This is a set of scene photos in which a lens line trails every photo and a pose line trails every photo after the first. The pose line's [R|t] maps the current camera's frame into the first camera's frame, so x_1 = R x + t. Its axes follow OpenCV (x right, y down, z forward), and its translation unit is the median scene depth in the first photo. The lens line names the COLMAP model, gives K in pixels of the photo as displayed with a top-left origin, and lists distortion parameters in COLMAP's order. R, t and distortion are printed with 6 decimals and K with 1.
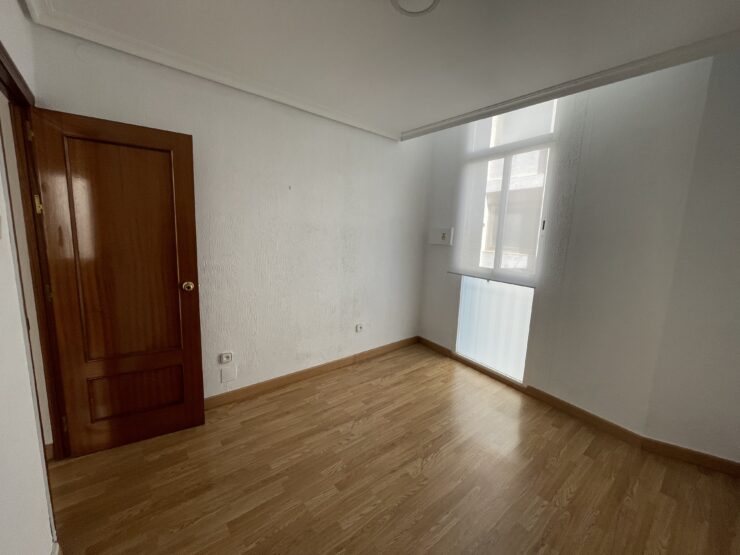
lens RADIAL K [[299.3, 0, 372.2], [0, 299.3, 277.2], [0, 0, 1]] dist [0.002150, -0.000075]
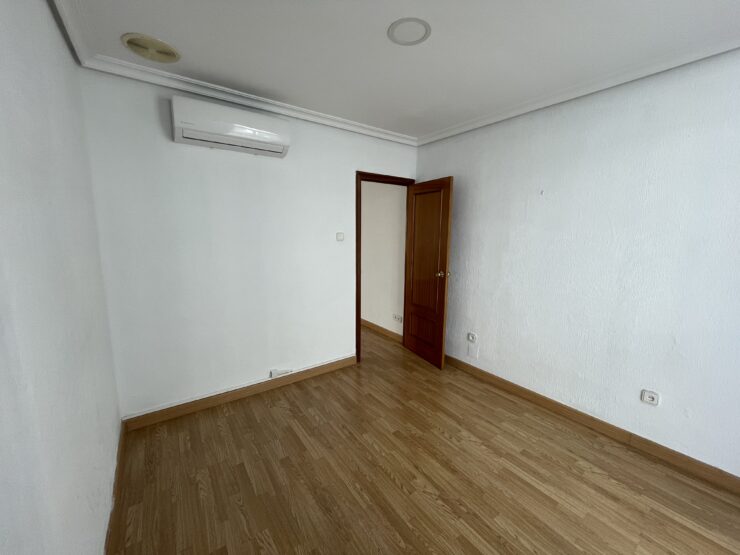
lens RADIAL K [[299.3, 0, 371.7], [0, 299.3, 284.9], [0, 0, 1]] dist [0.002150, -0.000075]
pose [[-0.076222, 0.136908, -0.987647, 0.772853], [-0.157871, 0.976377, 0.147529, -0.072492], [0.984514, 0.167166, -0.052807, 0.604843]]
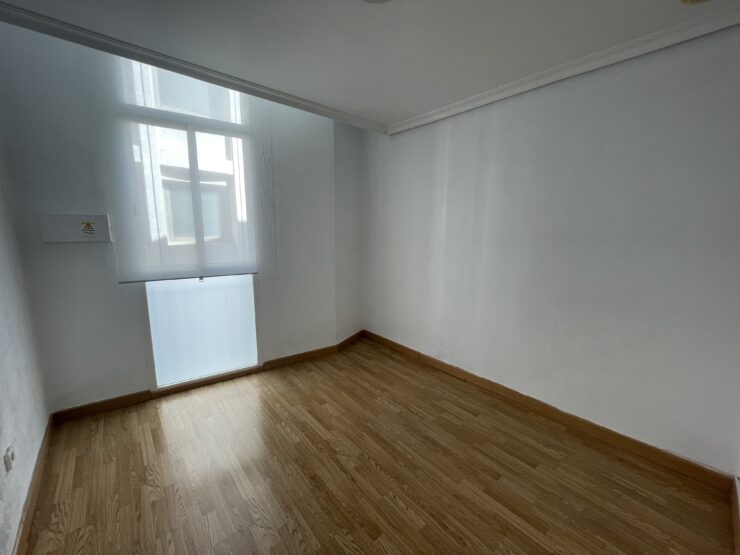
lens RADIAL K [[299.3, 0, 371.5], [0, 299.3, 276.9], [0, 0, 1]] dist [0.002150, -0.000075]
pose [[-0.014653, -0.205031, 0.978646, -0.554505], [0.138507, 0.968899, 0.205063, -0.124208], [-0.990253, 0.138554, 0.014201, 0.636237]]
